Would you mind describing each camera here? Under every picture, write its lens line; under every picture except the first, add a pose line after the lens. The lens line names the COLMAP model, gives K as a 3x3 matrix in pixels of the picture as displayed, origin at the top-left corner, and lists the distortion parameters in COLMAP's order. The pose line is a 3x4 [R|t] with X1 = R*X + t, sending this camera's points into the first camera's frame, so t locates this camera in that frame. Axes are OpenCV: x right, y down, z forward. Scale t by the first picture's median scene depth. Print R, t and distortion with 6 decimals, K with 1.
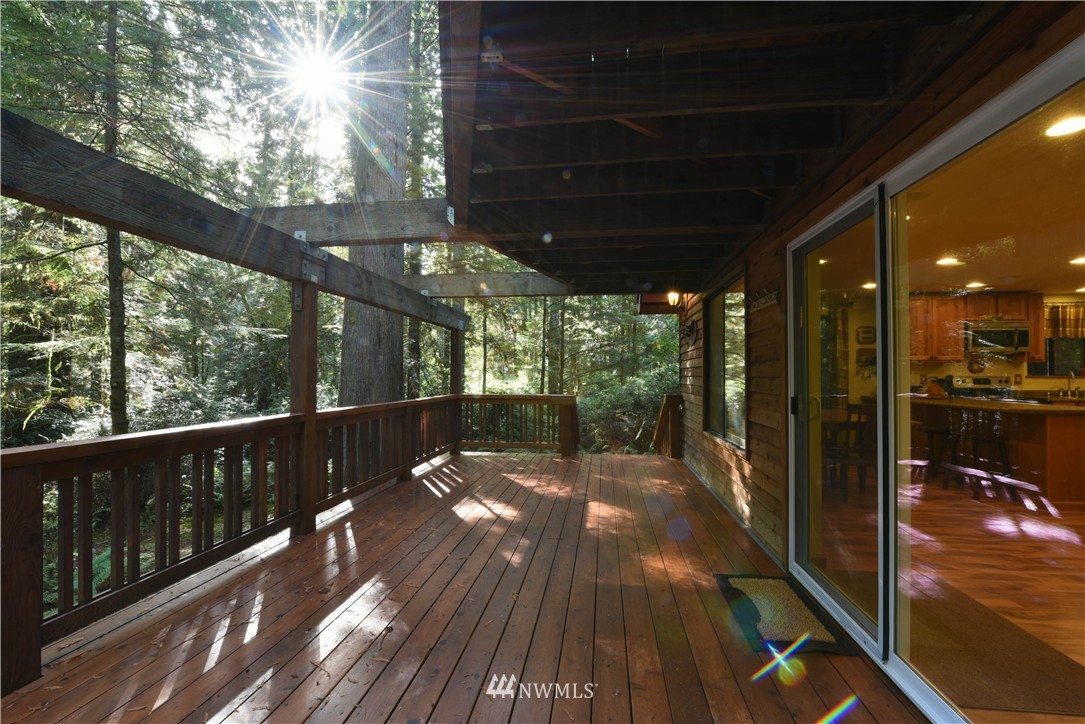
lens RADIAL K [[440.4, 0, 542.1], [0, 440.4, 366.4], [0, 0, 1]] dist [-0.026332, -0.000062]
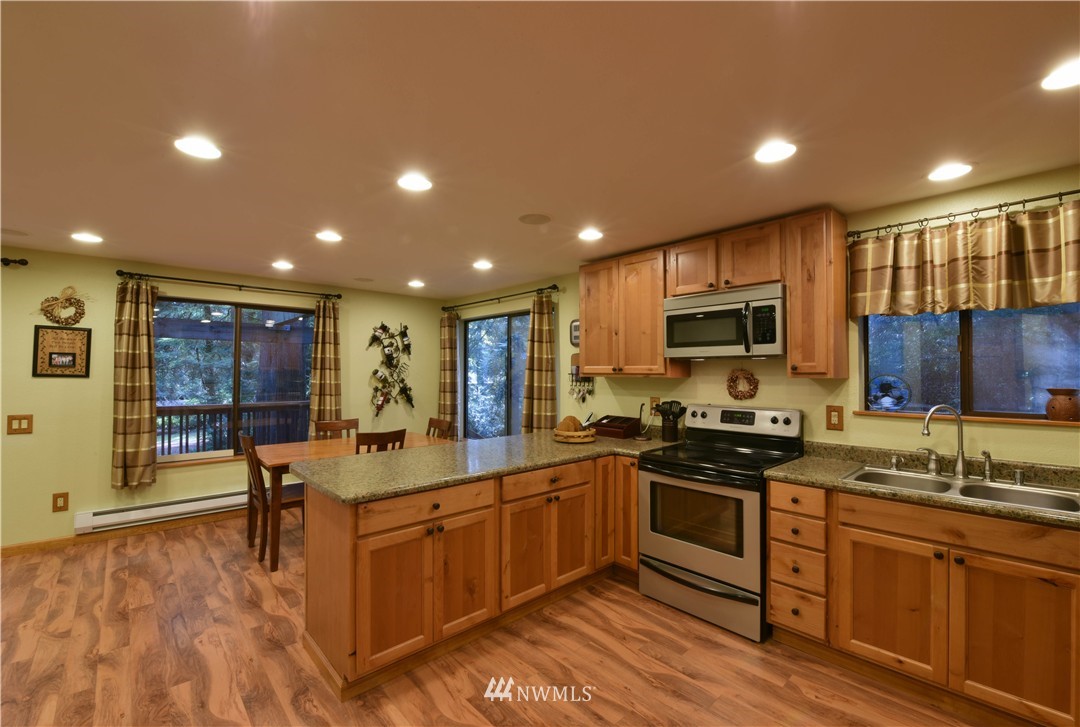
lens RADIAL K [[457.8, 0, 540.0], [0, 457.8, 363.5], [0, 0, 1]] dist [-0.001178, -0.007595]
pose [[0.767530, -0.013246, -0.640876, 1.193875], [0.011040, 0.999911, -0.007445, -0.023923], [0.640918, -0.001361, 0.767608, 0.468532]]
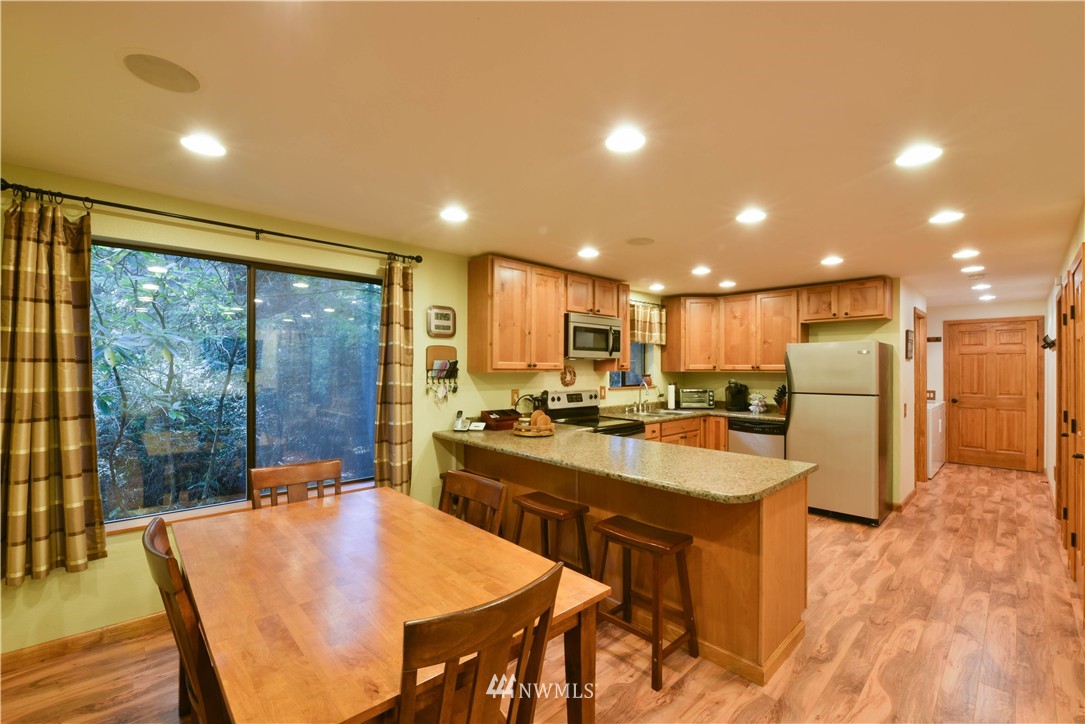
lens RADIAL K [[452.7, 0, 544.6], [0, 452.7, 370.3], [0, 0, 1]] dist [-0.009914, -0.000371]
pose [[0.625186, -0.003081, 0.780470, 0.399752], [-0.014262, 0.999780, 0.015372, -0.022845], [-0.780346, -0.020741, 0.625004, 0.564908]]
